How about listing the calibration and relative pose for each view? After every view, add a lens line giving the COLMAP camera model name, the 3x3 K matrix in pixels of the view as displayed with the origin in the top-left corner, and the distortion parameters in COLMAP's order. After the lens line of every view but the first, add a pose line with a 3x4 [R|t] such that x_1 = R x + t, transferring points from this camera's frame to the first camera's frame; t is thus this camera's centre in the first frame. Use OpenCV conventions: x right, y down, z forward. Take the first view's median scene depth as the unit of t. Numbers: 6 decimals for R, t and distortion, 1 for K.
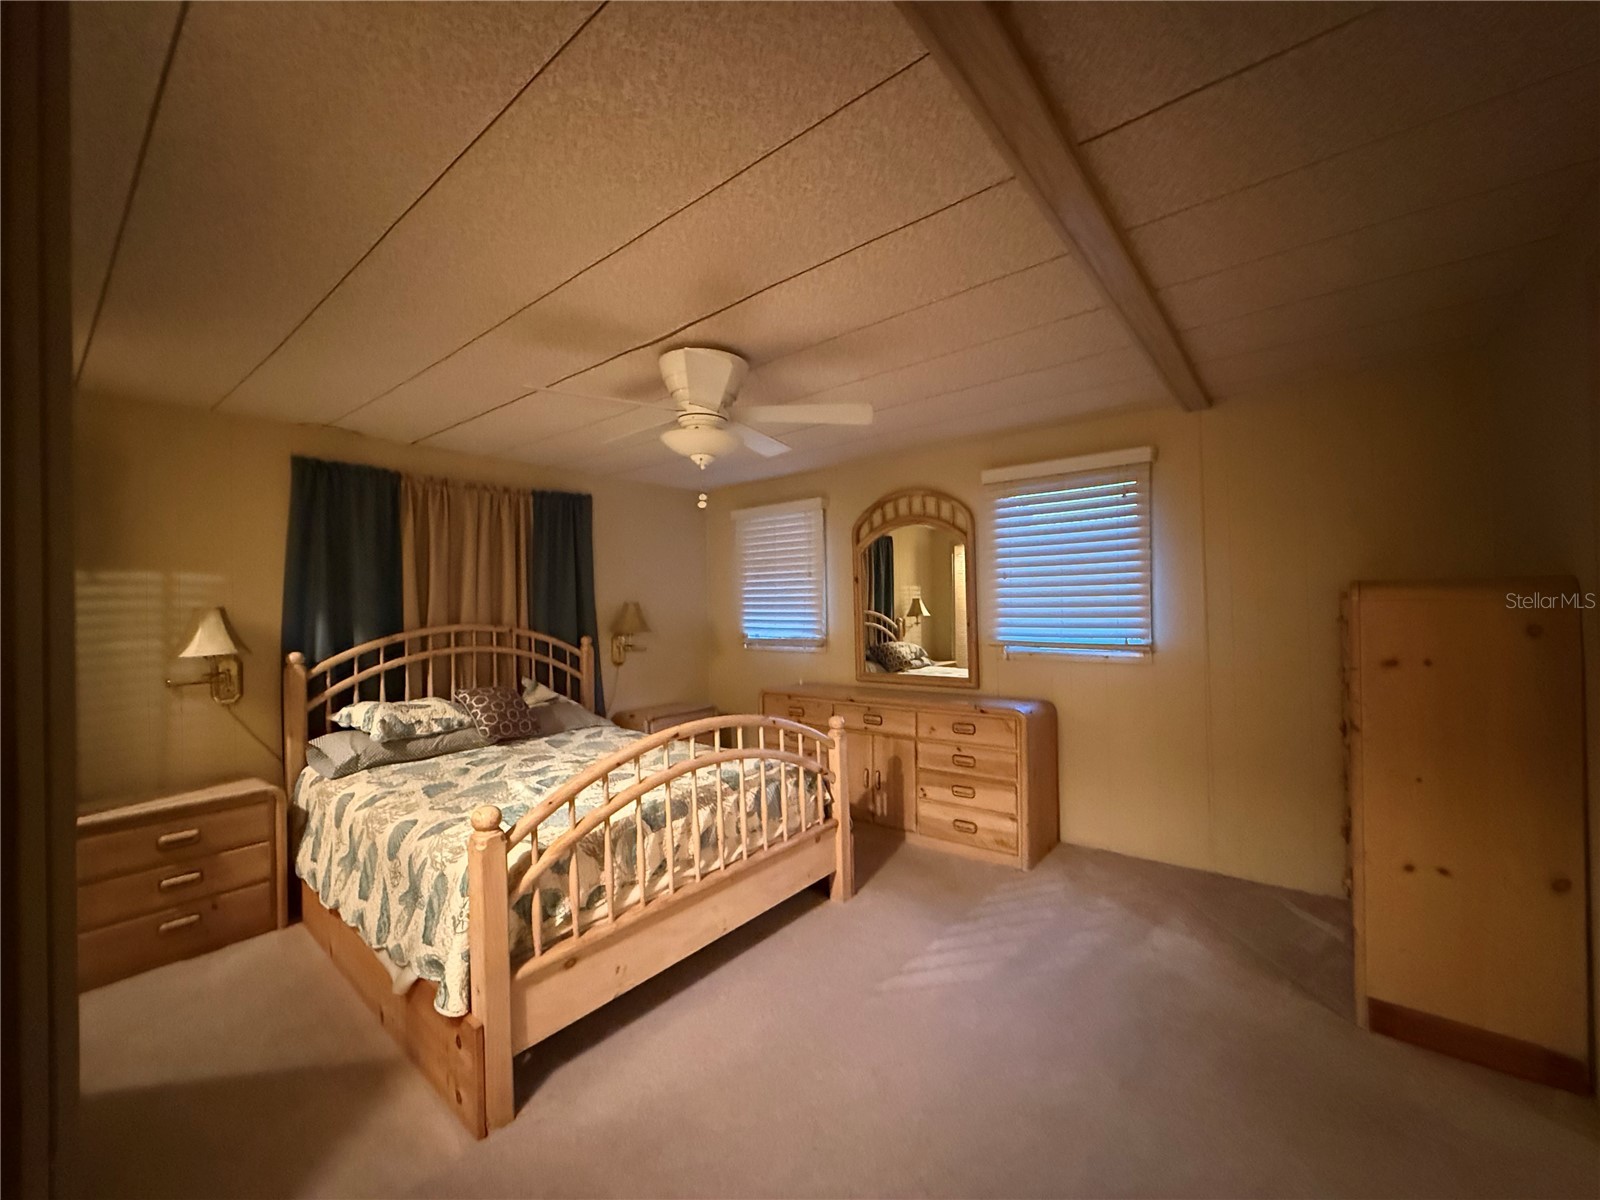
lens RADIAL K [[638.3, 0, 796.9], [0, 638.3, 596.0], [0, 0, 1]] dist [0.002392, -0.000548]
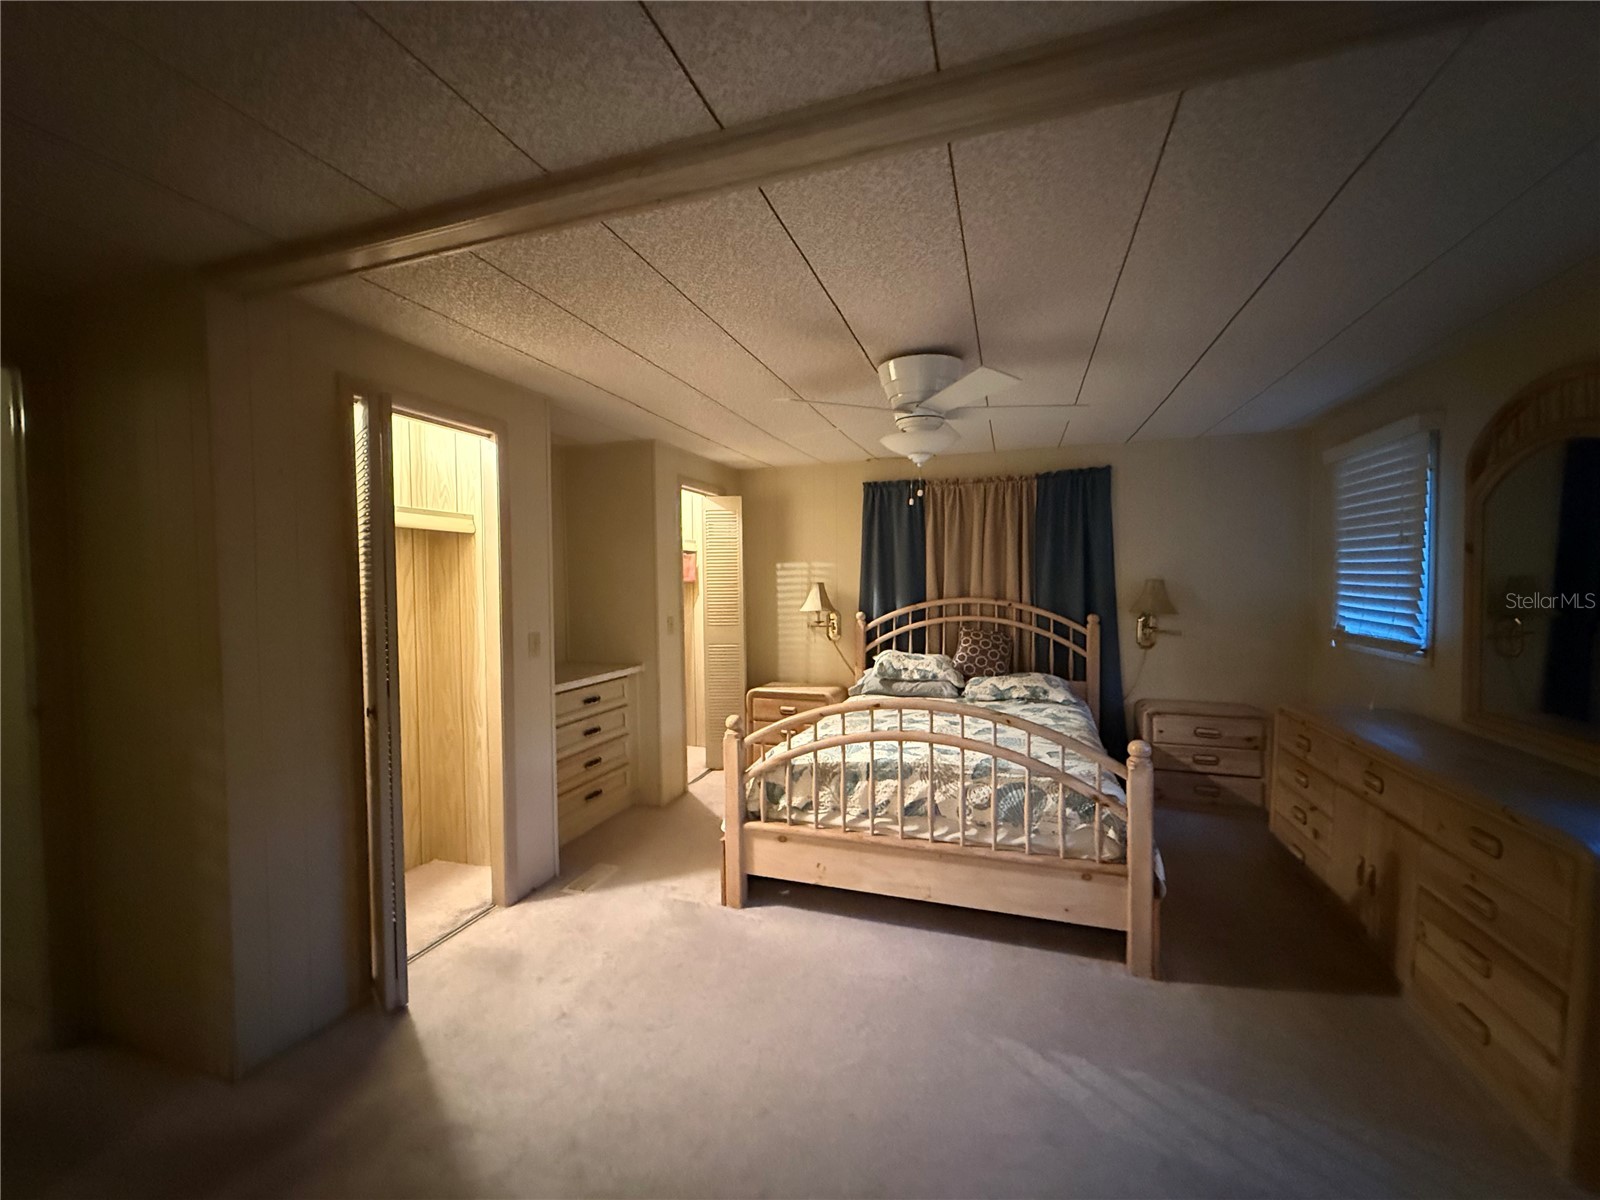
lens RADIAL K [[638.3, 0, 802.6], [0, 638.3, 603.1], [0, 0, 1]] dist [0.002392, -0.000548]
pose [[0.348793, 0.051760, -0.935769, 0.556376], [0.013782, 0.998083, 0.060343, -0.025384], [0.937099, -0.033944, 0.347411, 0.315450]]
